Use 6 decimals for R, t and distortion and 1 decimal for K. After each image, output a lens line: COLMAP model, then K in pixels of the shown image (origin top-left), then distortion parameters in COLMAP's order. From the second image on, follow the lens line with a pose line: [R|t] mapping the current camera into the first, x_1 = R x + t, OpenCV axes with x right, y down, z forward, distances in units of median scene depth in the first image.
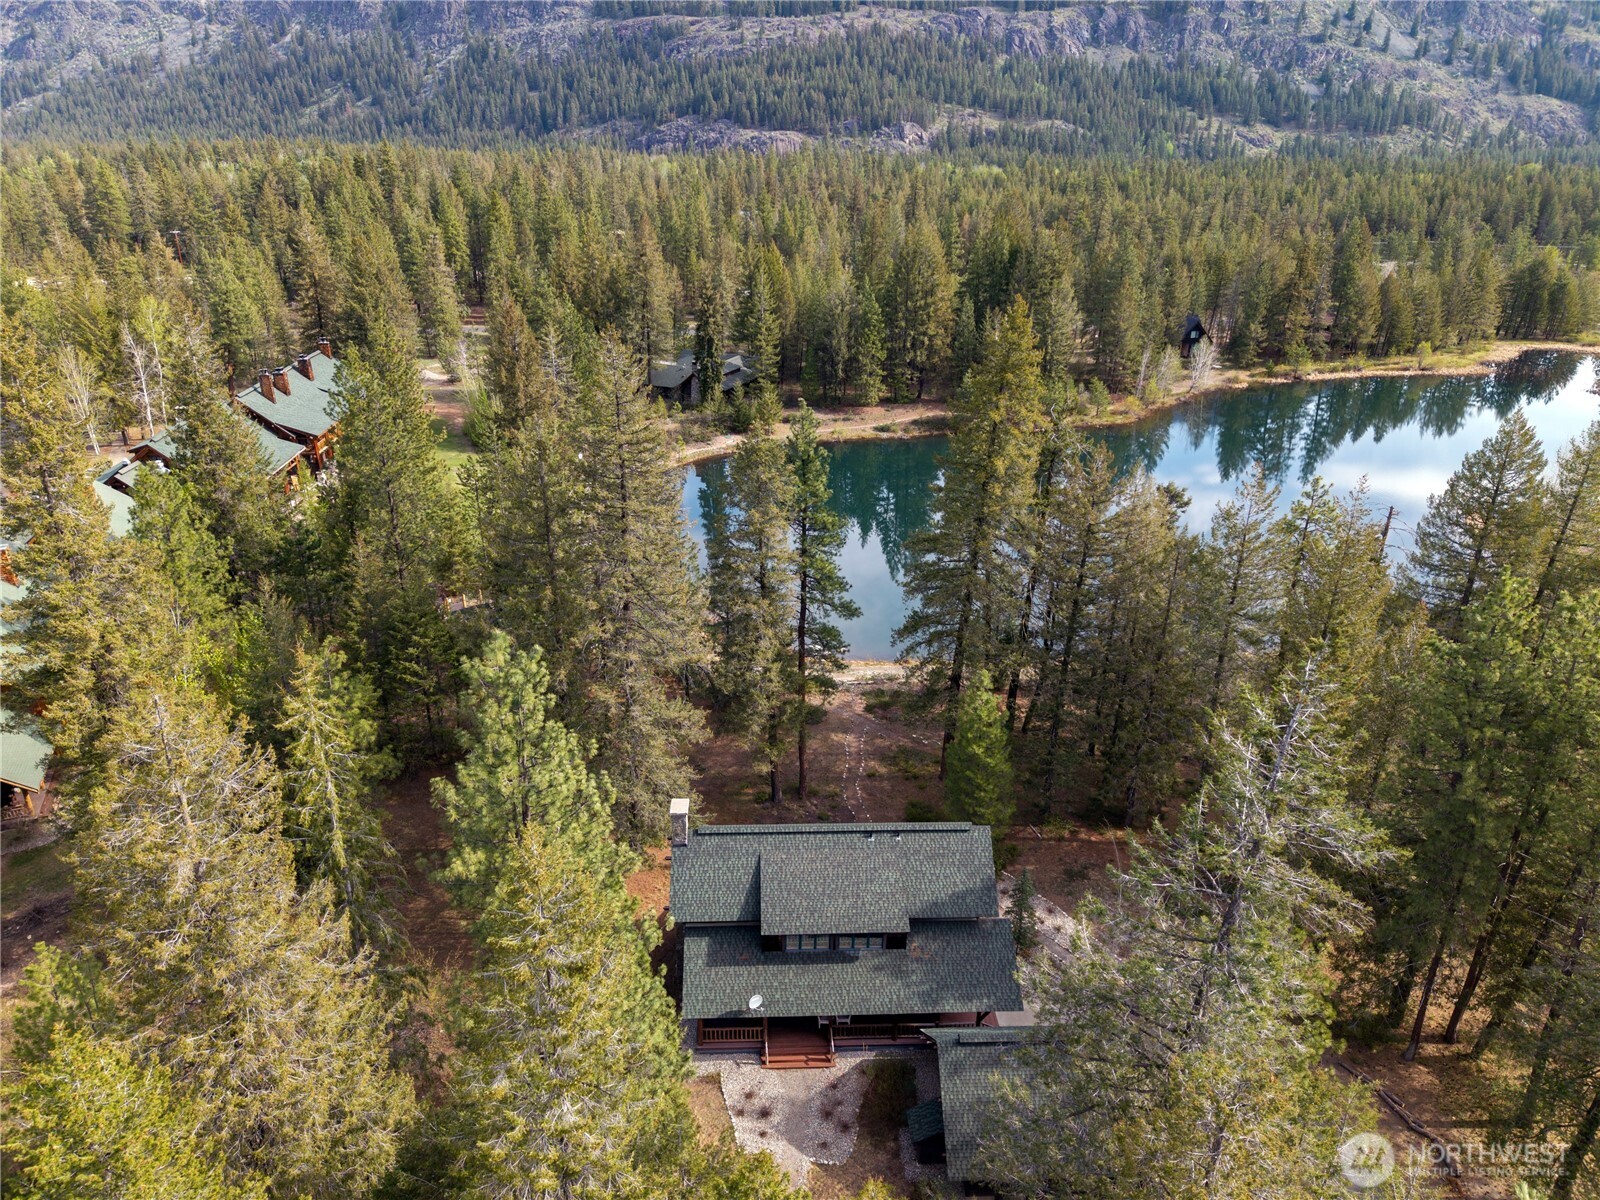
lens RADIAL K [[1100.3, 0, 800.0], [0, 1100.3, 600.0], [0, 0, 1]] dist [0.057012, -0.042875]
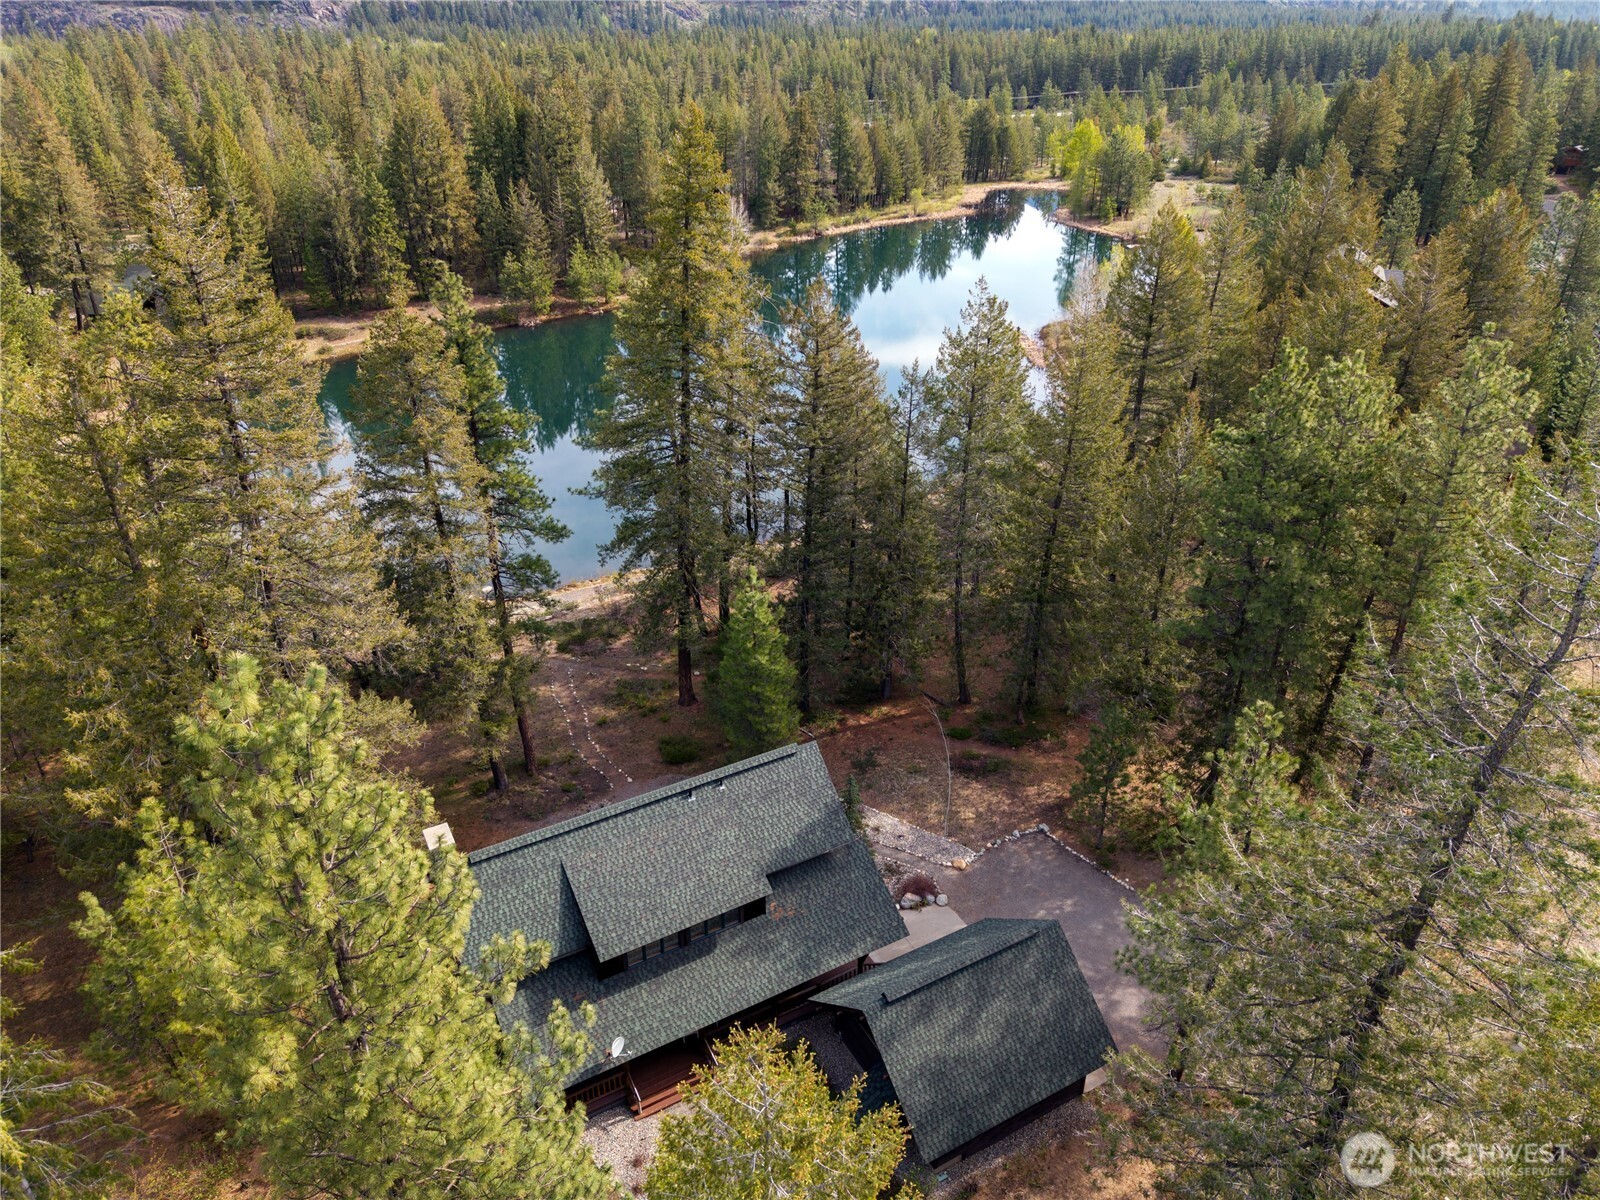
lens RADIAL K [[1100.3, 0, 800.0], [0, 1100.3, 600.0], [0, 0, 1]] dist [0.057012, -0.042875]
pose [[0.894761, -0.223682, 0.386482, -0.037119], [0.189082, 0.973859, 0.125884, -0.002878], [-0.404537, -0.039559, 0.913666, 0.061858]]
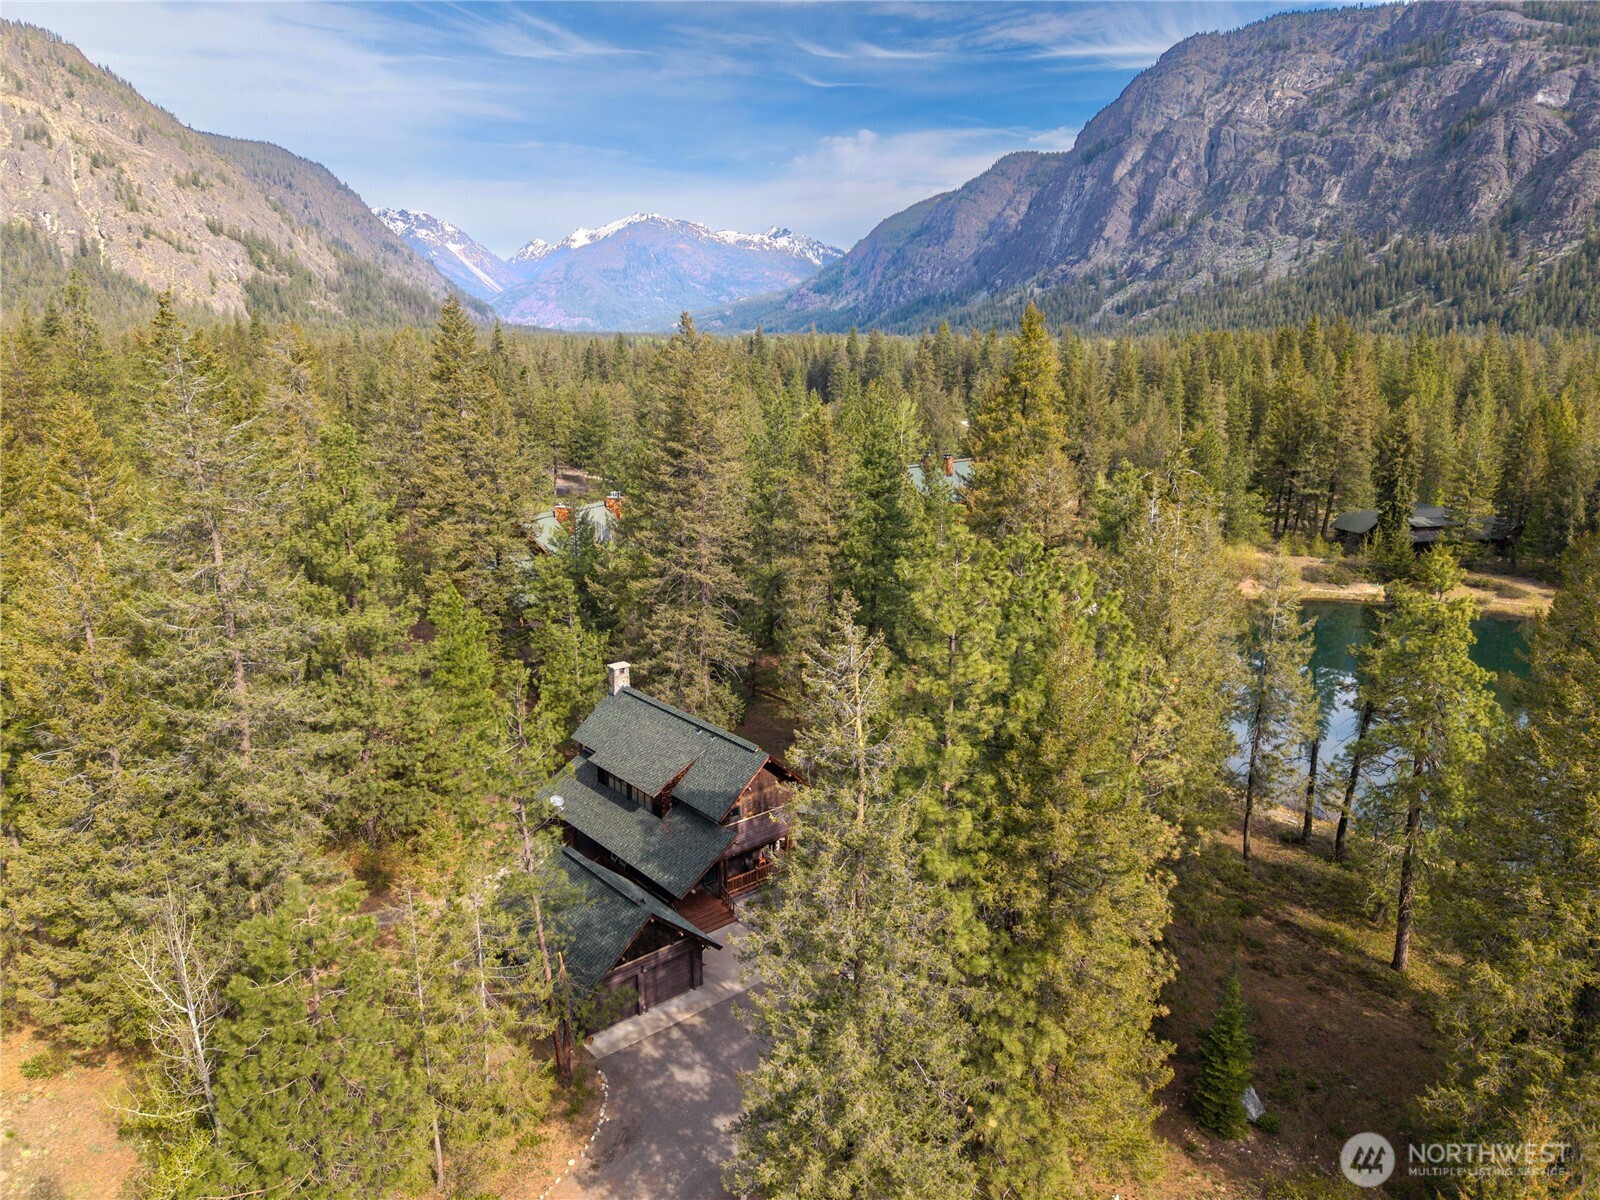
lens RADIAL K [[1100.3, 0, 800.0], [0, 1100.3, 600.0], [0, 0, 1]] dist [0.057012, -0.042875]
pose [[0.640026, 0.178407, -0.747354, 0.249304], [-0.299733, 0.953581, -0.029050, 0.021238], [0.707480, 0.242599, 0.663791, 0.069821]]
